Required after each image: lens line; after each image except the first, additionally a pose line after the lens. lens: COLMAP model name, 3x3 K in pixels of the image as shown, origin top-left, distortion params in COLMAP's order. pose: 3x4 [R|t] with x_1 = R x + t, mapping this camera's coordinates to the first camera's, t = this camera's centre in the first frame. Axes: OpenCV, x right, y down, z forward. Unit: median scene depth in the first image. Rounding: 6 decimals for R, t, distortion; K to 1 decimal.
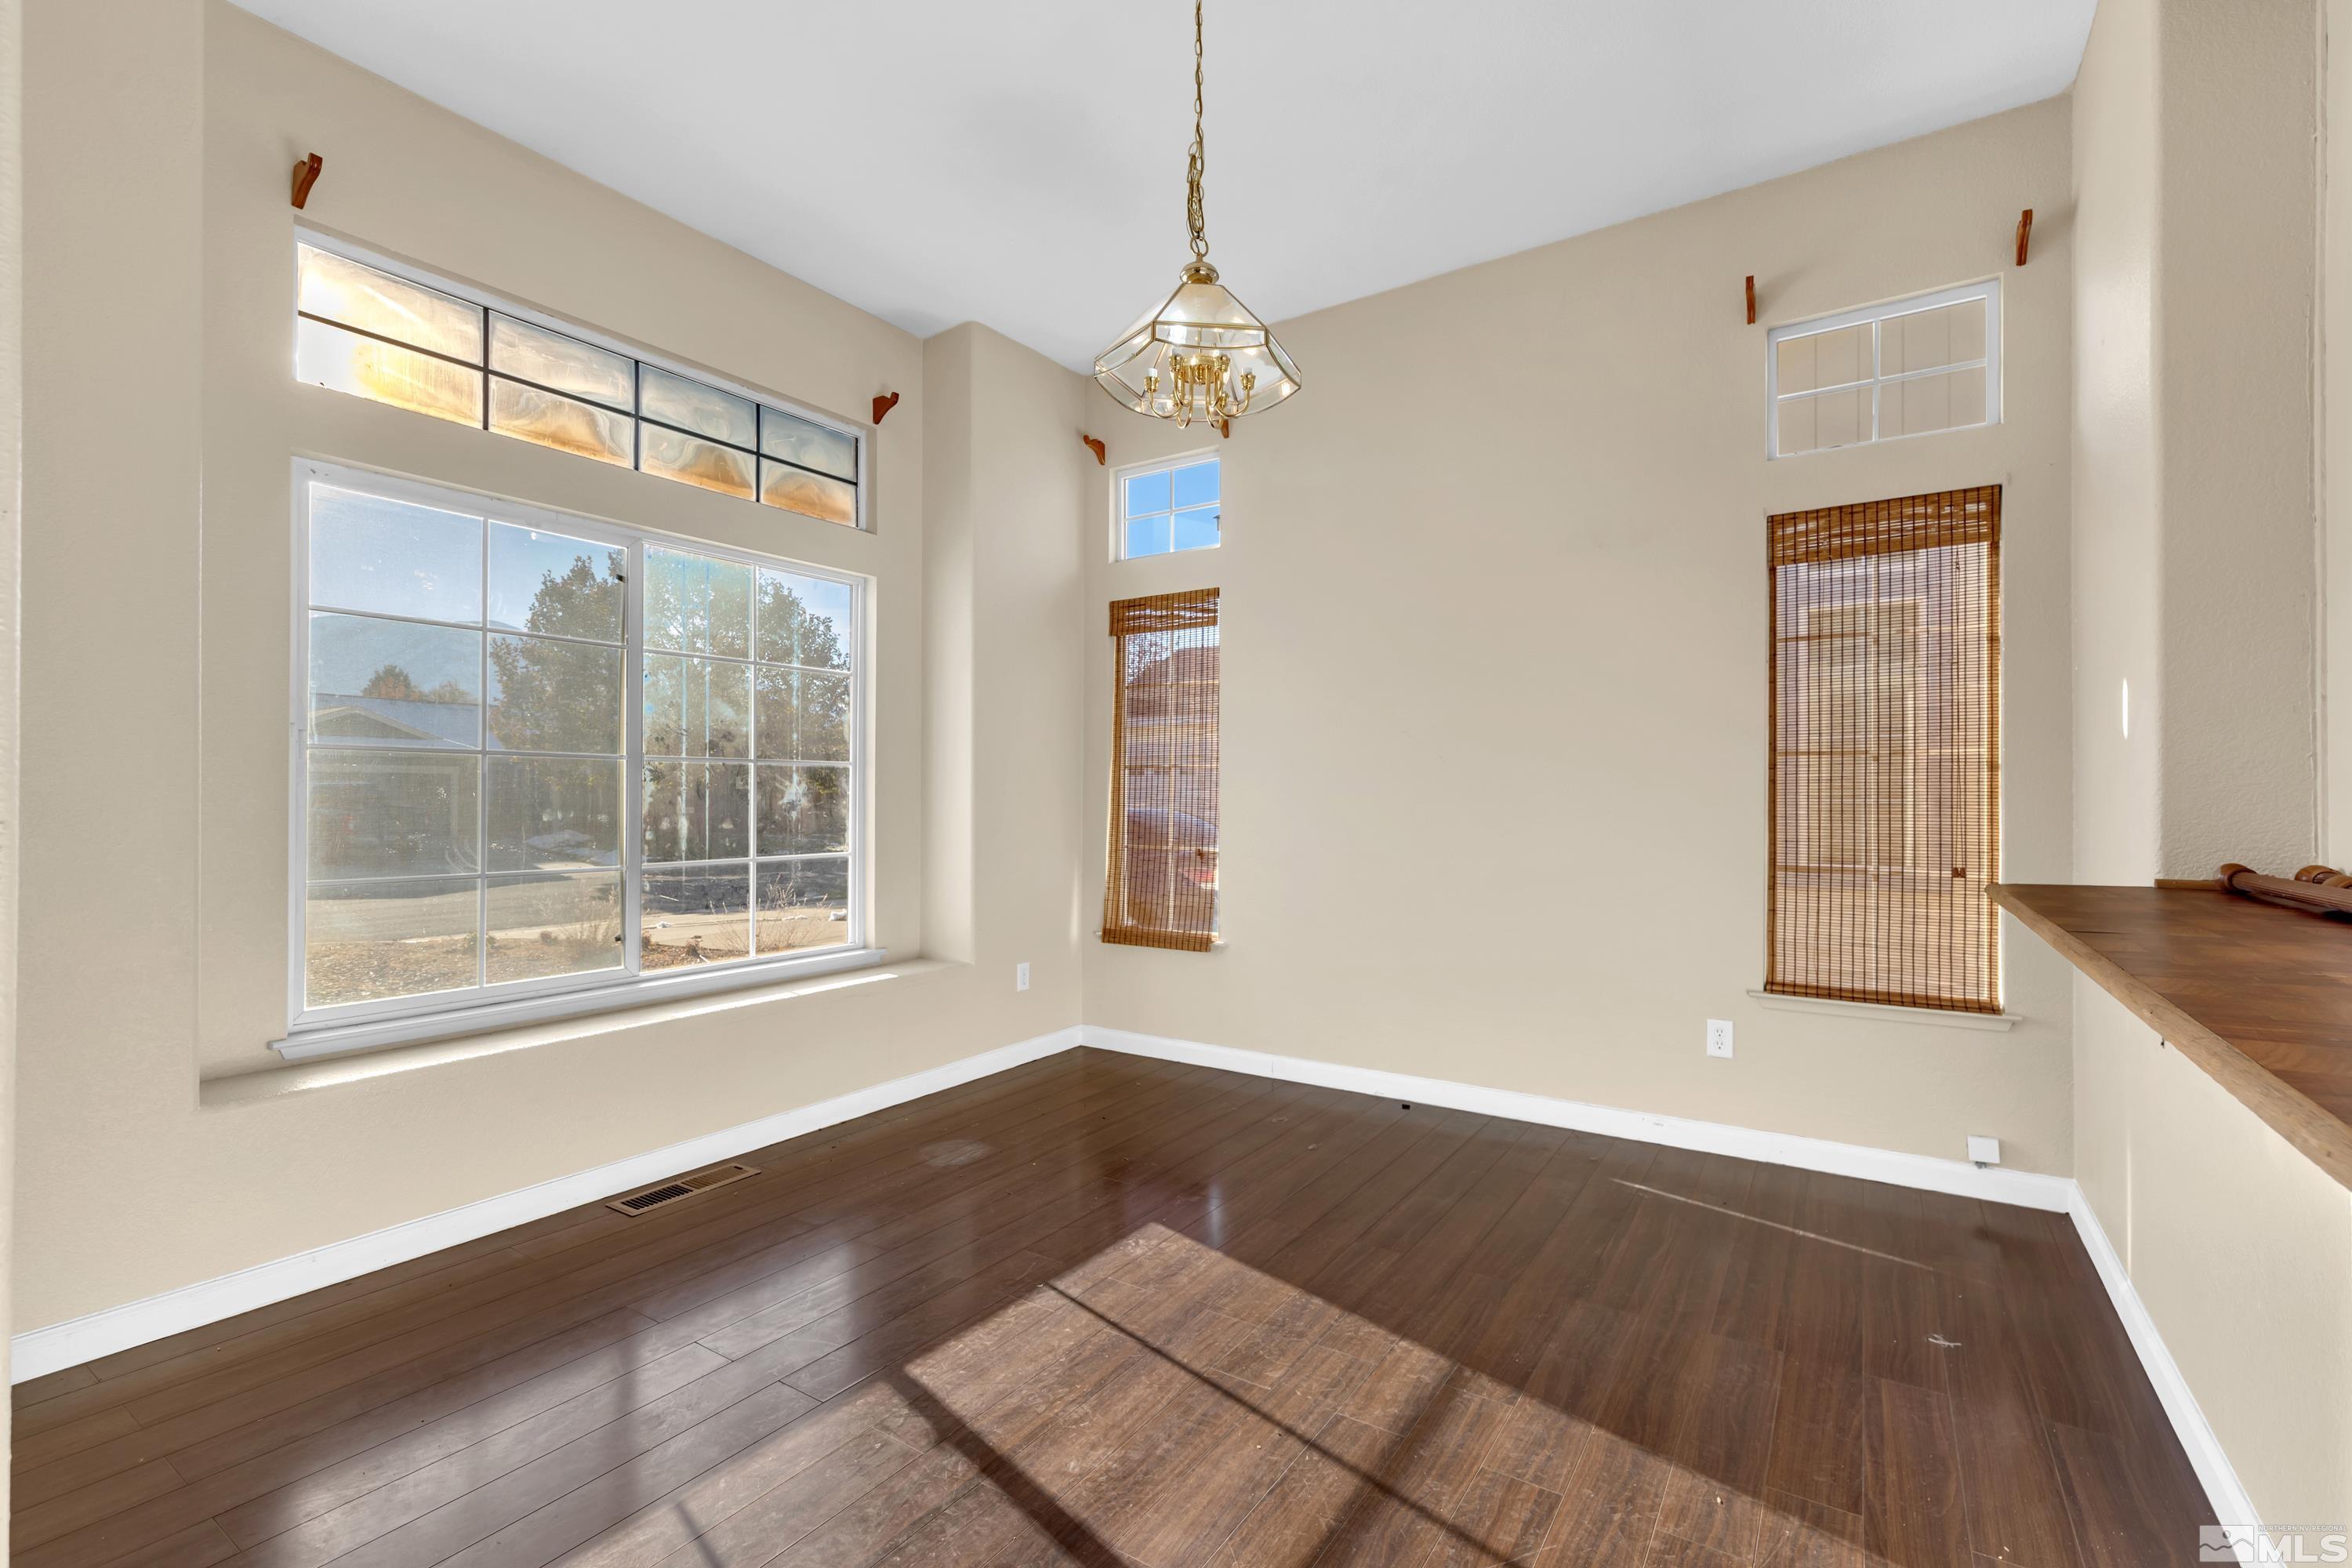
lens RADIAL K [[1020.0, 0, 1211.7], [0, 1020.0, 779.4], [0, 0, 1]] dist [-0.001039, -0.000081]
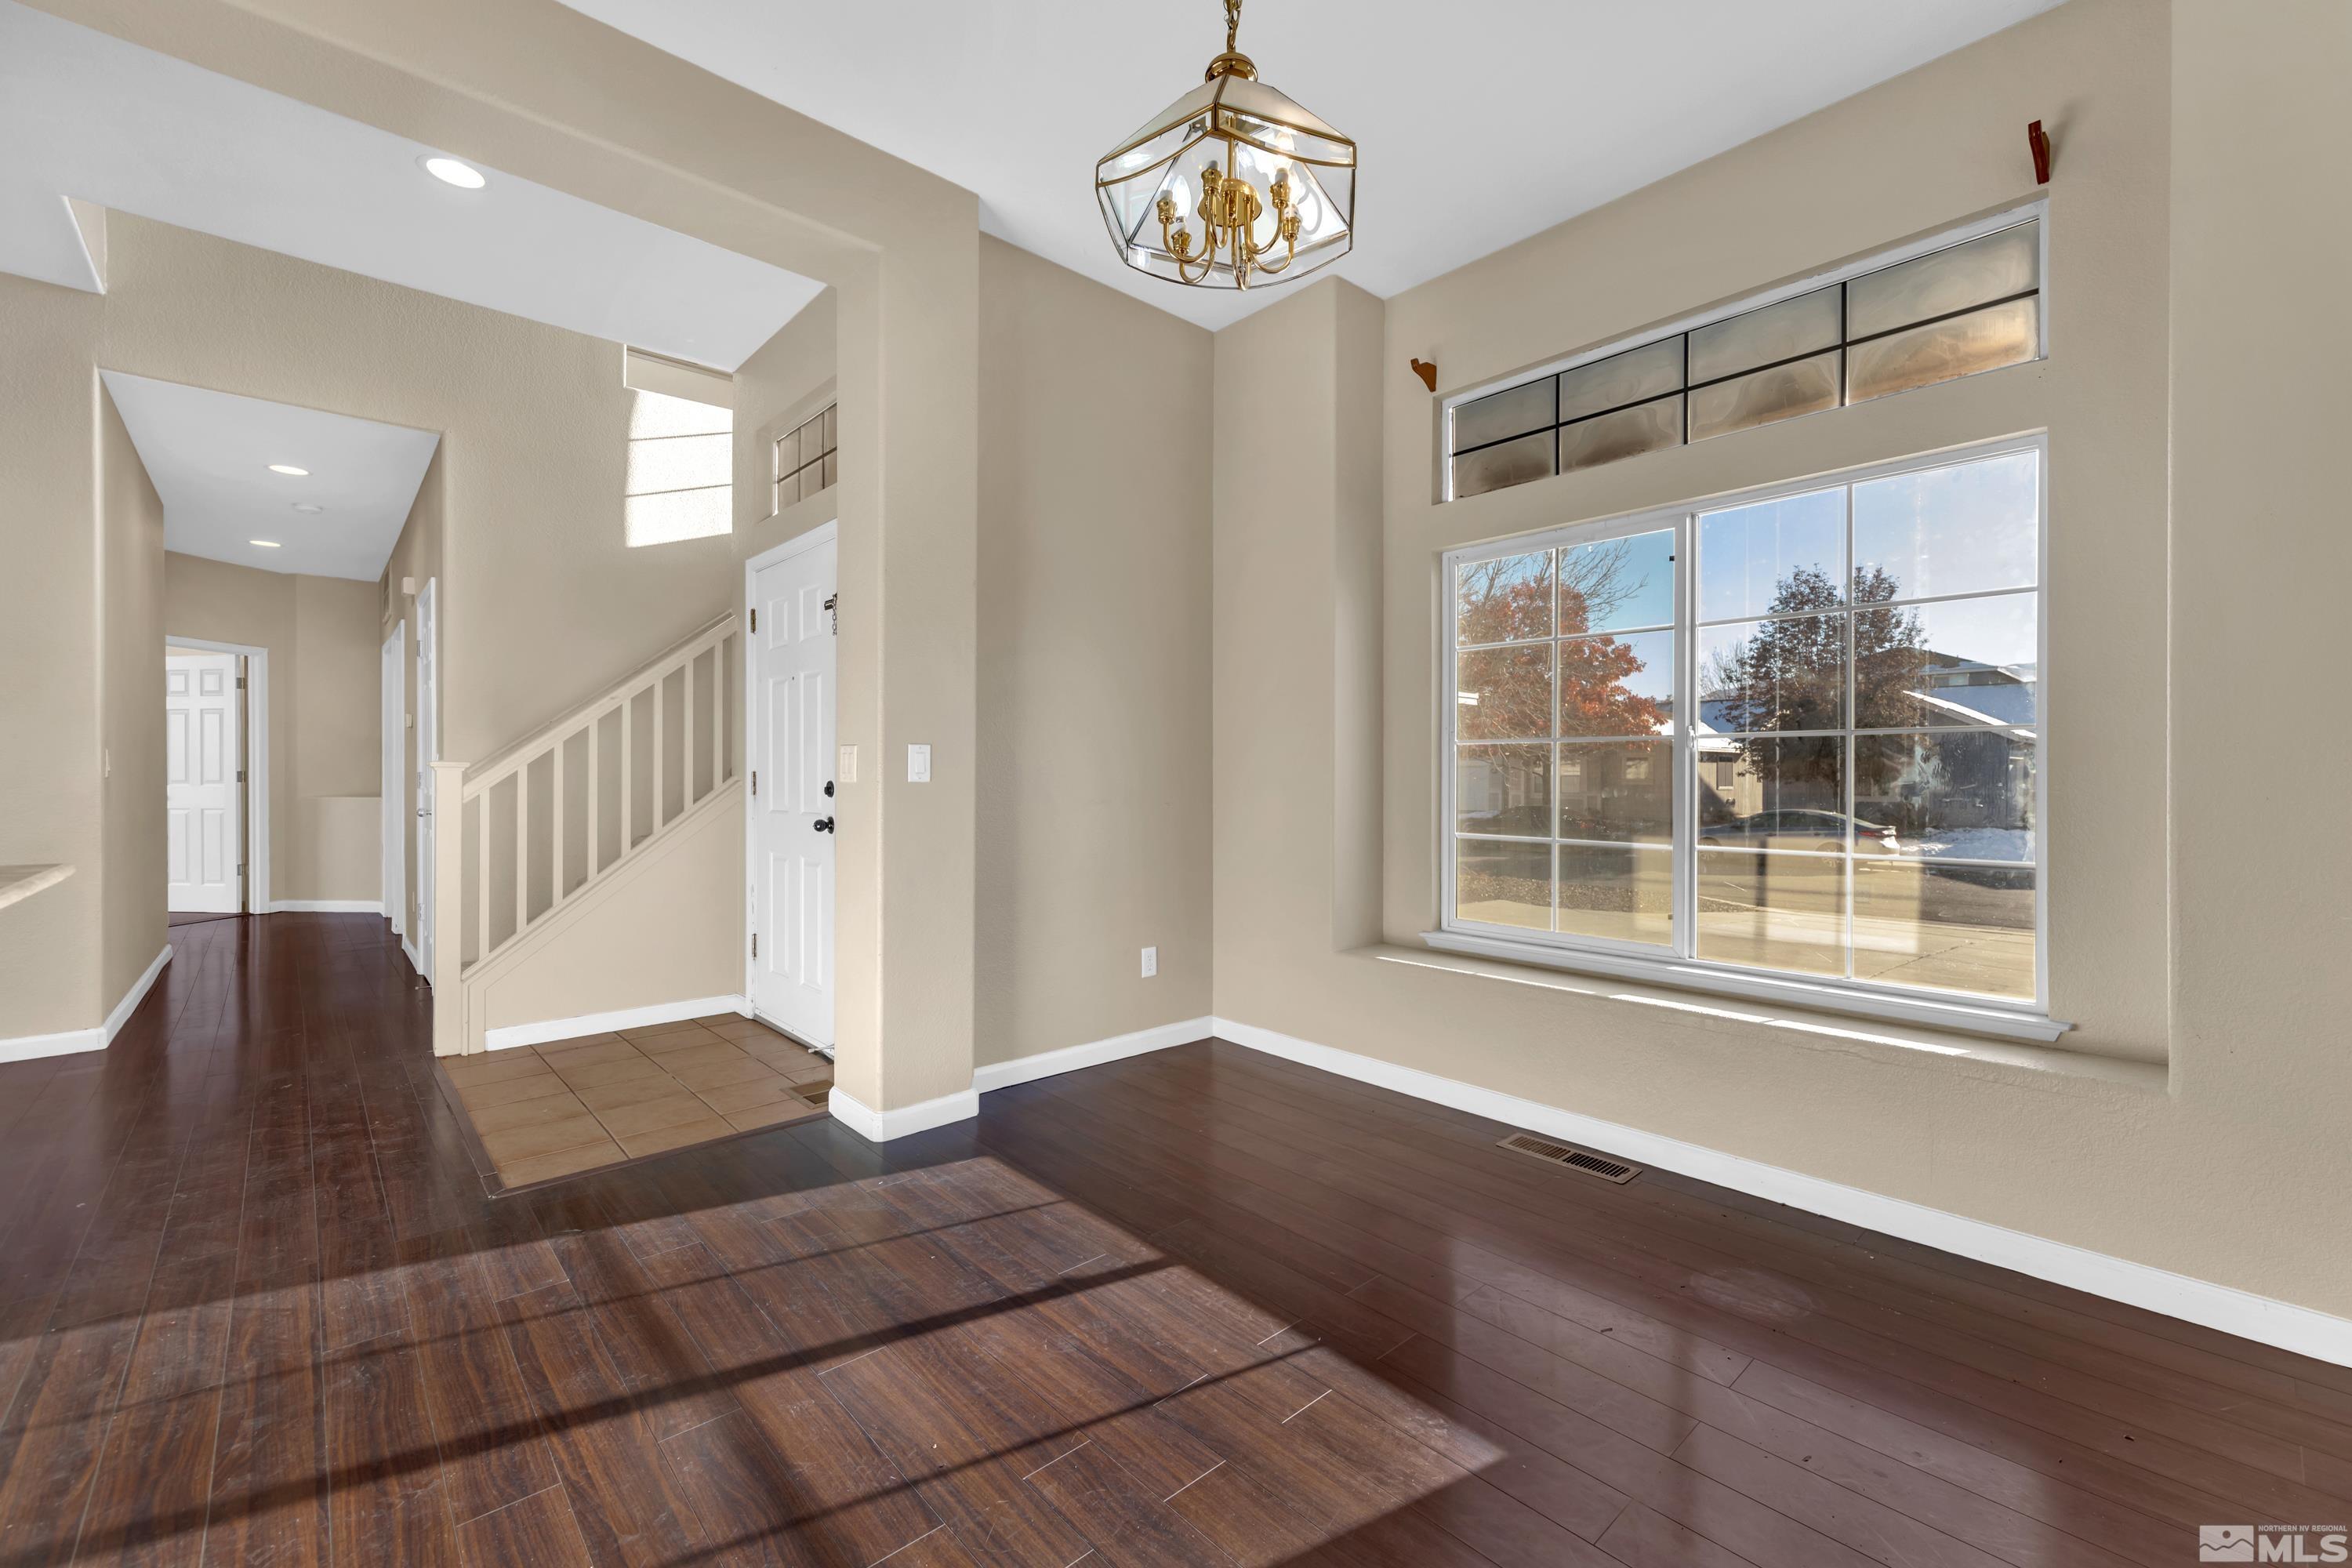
lens RADIAL K [[958.6, 0, 1182.7], [0, 958.6, 776.4], [0, 0, 1]] dist [-0.004836, 0.000062]
pose [[-0.258677, -0.003607, -0.965957, 0.407977], [0.013588, 0.999881, -0.007372, 0.014993], [0.965868, -0.015032, -0.258597, 0.696739]]
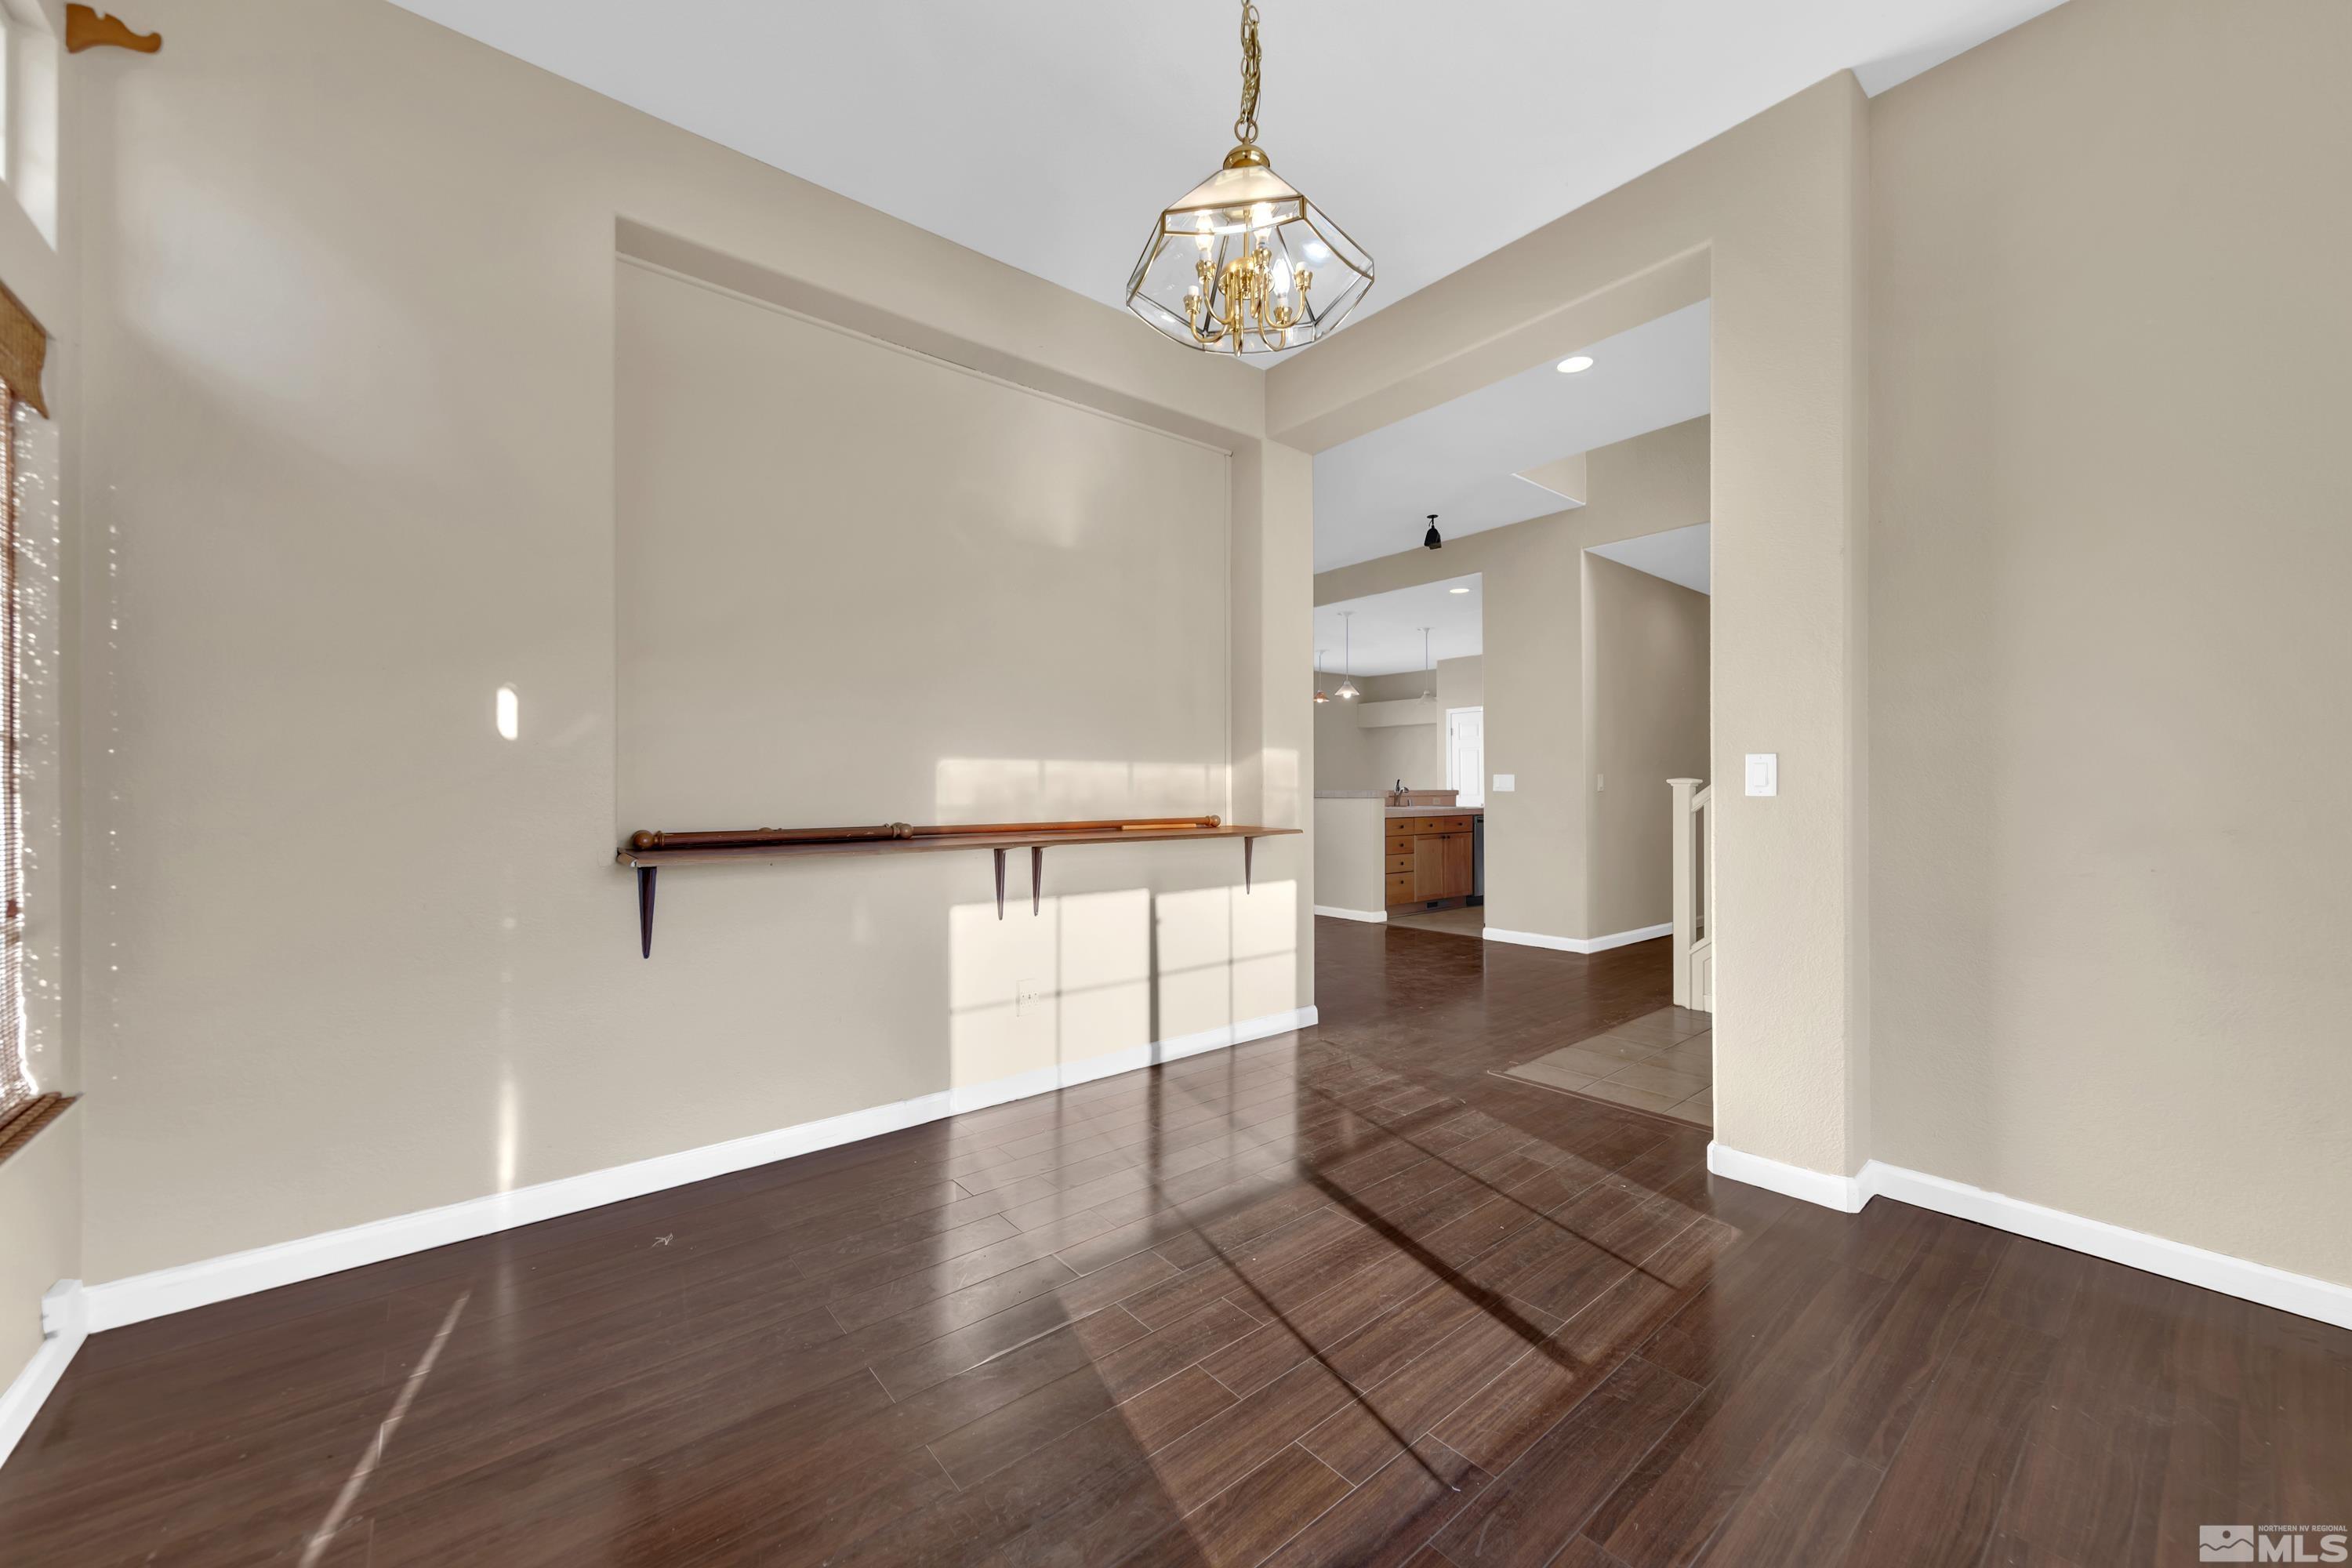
lens RADIAL K [[875.9, 0, 1224.9], [0, 875.9, 785.9], [0, 0, 1]] dist [0.002296, 0.000097]
pose [[-0.960471, 0.000959, 0.278377, -0.116198], [-0.004988, 0.999774, -0.020656, 0.017986], [-0.278334, -0.021228, -0.960250, 1.027954]]
